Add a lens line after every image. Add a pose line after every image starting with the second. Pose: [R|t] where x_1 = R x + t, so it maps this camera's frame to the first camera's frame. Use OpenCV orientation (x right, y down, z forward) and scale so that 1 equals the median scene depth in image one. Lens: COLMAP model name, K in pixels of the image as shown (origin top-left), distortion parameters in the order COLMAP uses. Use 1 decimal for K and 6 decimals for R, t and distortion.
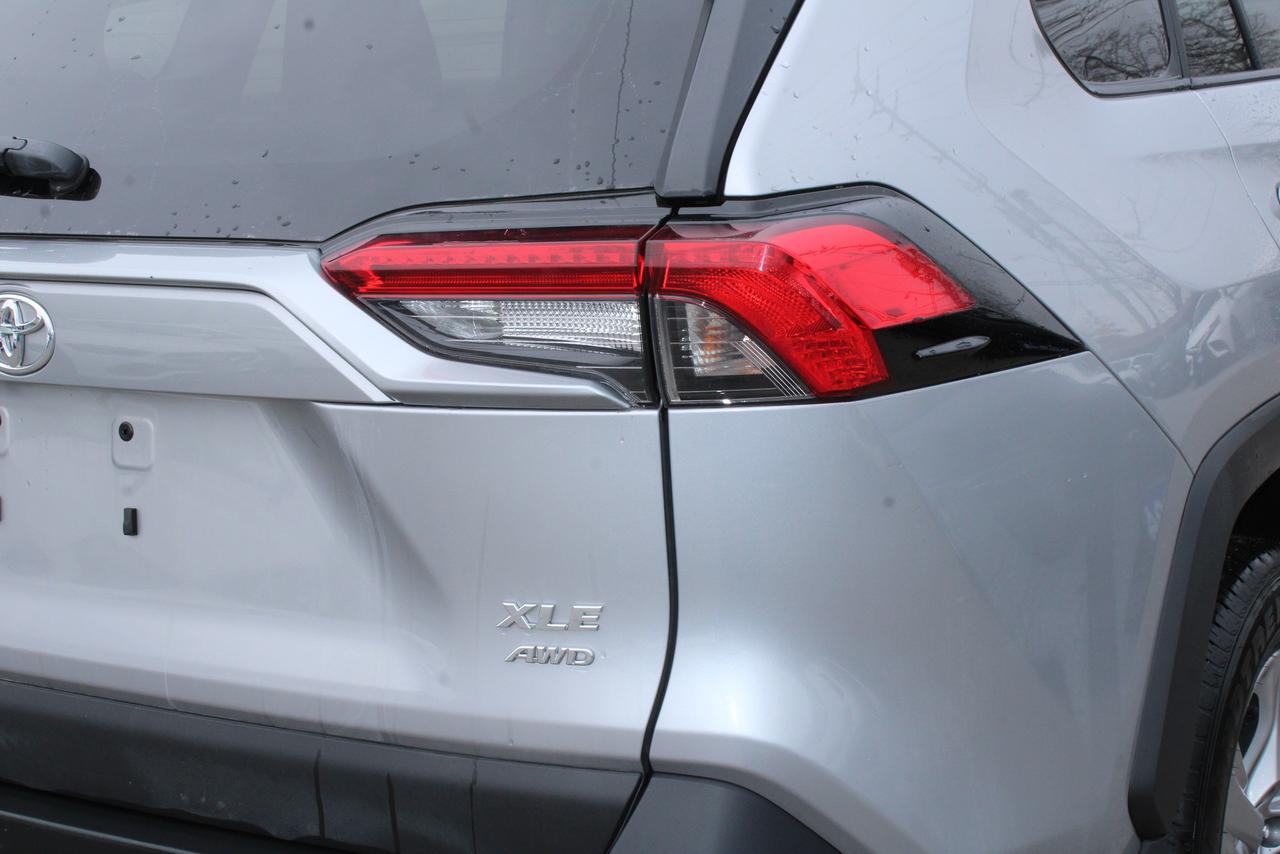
lens RADIAL K [[2189.9, 0, 640.0], [0, 2189.9, 427.0], [0, 0, 1]] dist [0.014852, 0.022560]
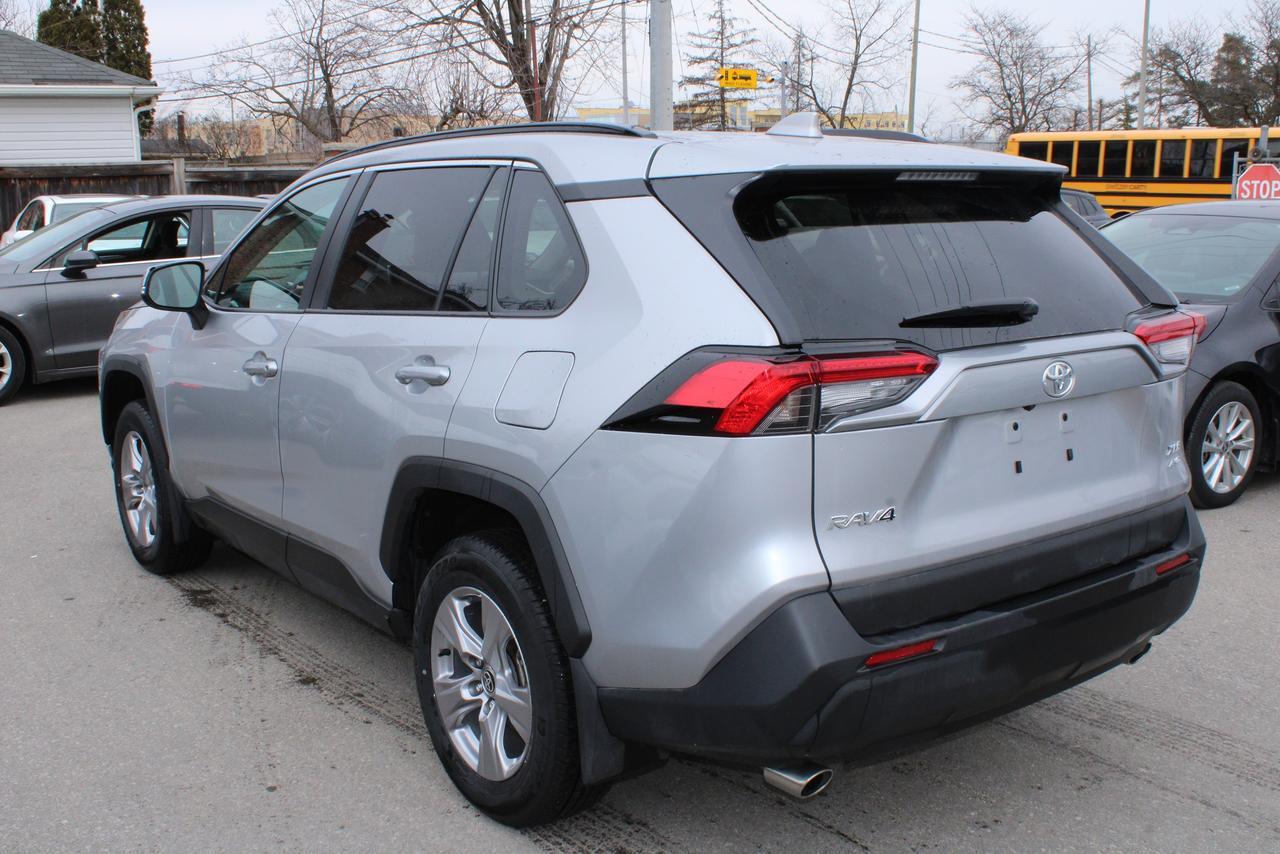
lens RADIAL K [[1377.8, 0, 677.6], [0, 1377.8, 429.0], [0, 0, 1]] dist [-0.156075, 0.140952]
pose [[0.324895, -0.098086, 0.940650, -1.962041], [0.196102, 0.979978, 0.034455, -0.132473], [-0.925196, 0.173270, 0.337625, 0.993553]]
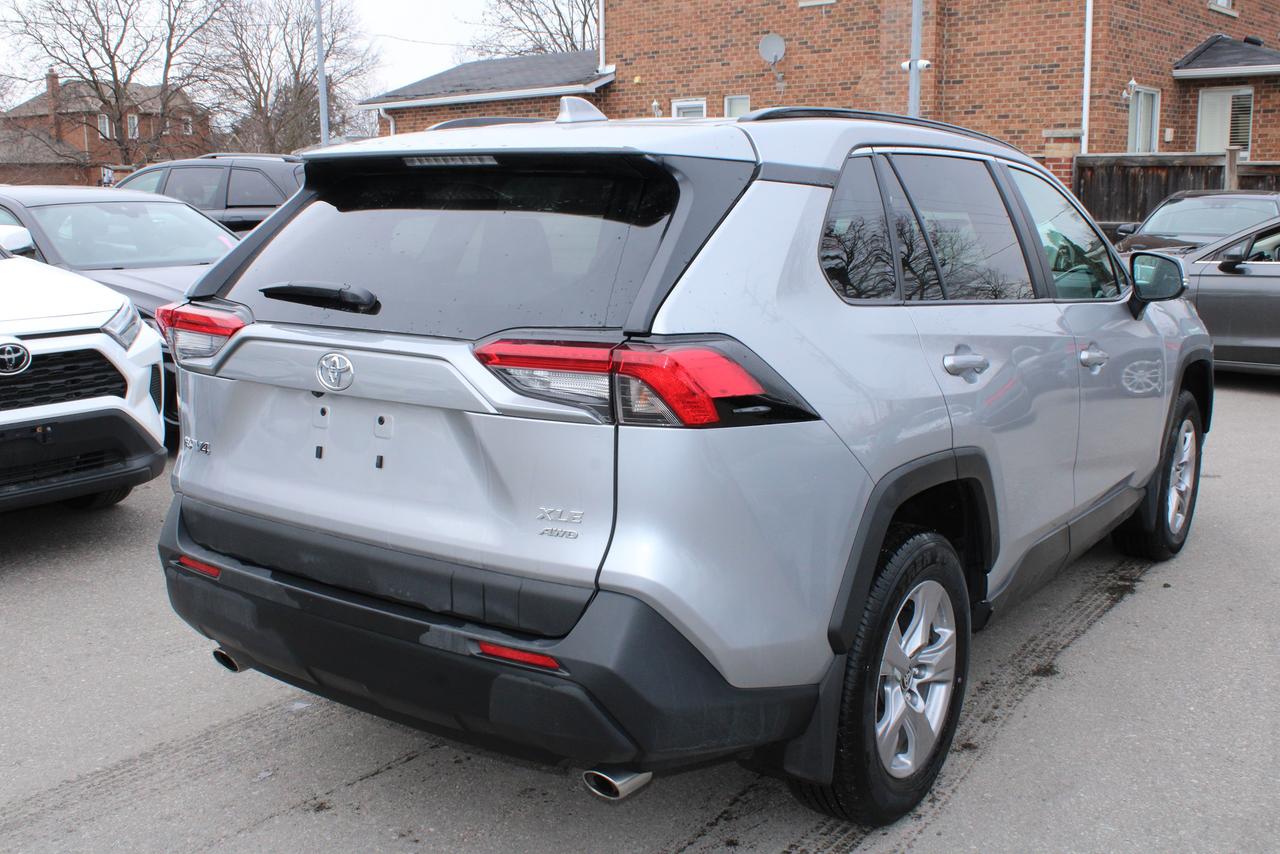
lens RADIAL K [[1332.7, 0, 640.0], [0, 1332.7, 427.0], [0, 0, 1]] dist [-0.144776, 0.180585]
pose [[0.995319, 0.084973, -0.046050, 0.093695], [-0.087000, 0.995238, -0.043949, 0.049363], [0.042096, 0.047750, 0.997972, -0.344721]]
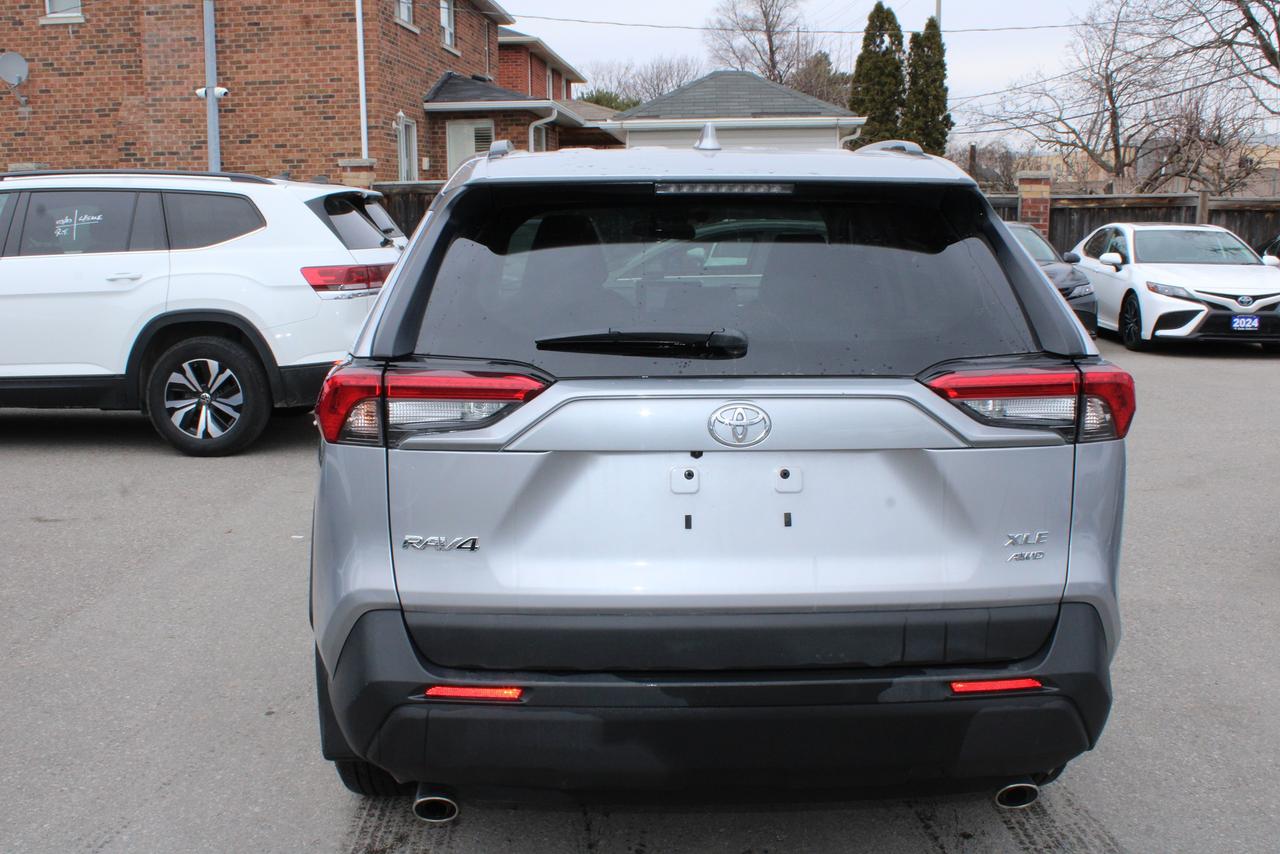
lens RADIAL K [[1332.7, 0, 640.0], [0, 1332.7, 427.0], [0, 0, 1]] dist [-0.144776, 0.180585]
pose [[0.831145, -0.017972, 0.555765, -1.125270], [0.069449, 0.995007, -0.071684, 0.041108], [-0.551702, 0.098178, 0.828243, 0.080431]]
